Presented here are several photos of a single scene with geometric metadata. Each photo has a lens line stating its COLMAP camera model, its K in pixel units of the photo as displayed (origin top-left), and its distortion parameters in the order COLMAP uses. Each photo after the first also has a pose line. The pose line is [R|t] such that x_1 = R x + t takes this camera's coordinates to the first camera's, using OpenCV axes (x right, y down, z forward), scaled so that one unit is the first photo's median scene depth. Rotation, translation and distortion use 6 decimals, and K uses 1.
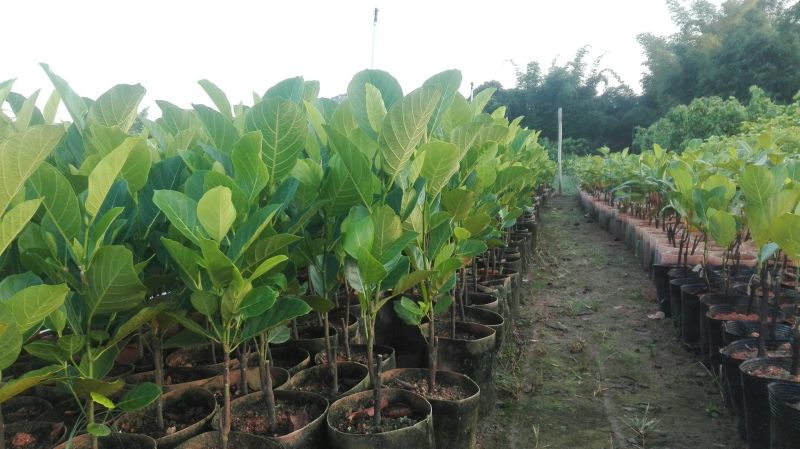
lens RADIAL K [[613.6, 0, 400.0], [0, 613.6, 224.5], [0, 0, 1]] dist [0.102519, -0.194442]
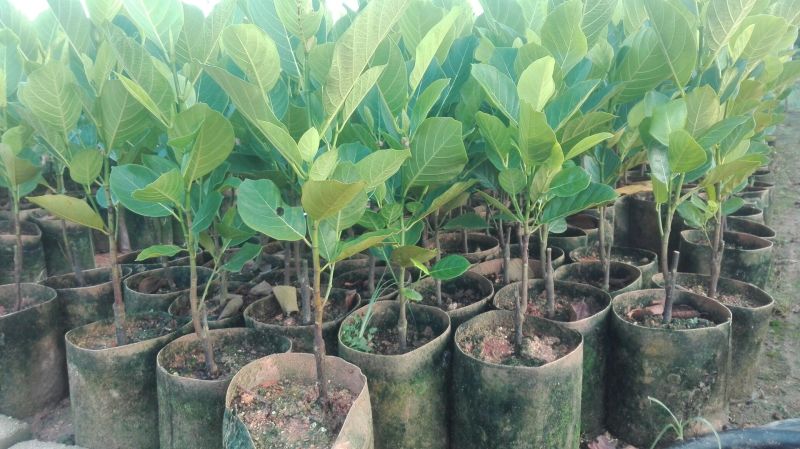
lens RADIAL K [[613.6, 0, 400.0], [0, 613.6, 224.5], [0, 0, 1]] dist [0.102519, -0.194442]
pose [[0.968150, 0.061786, -0.242629, -0.212549], [-0.030328, 0.990877, 0.131314, 0.061121], [0.248529, -0.119773, 0.961191, -0.001634]]
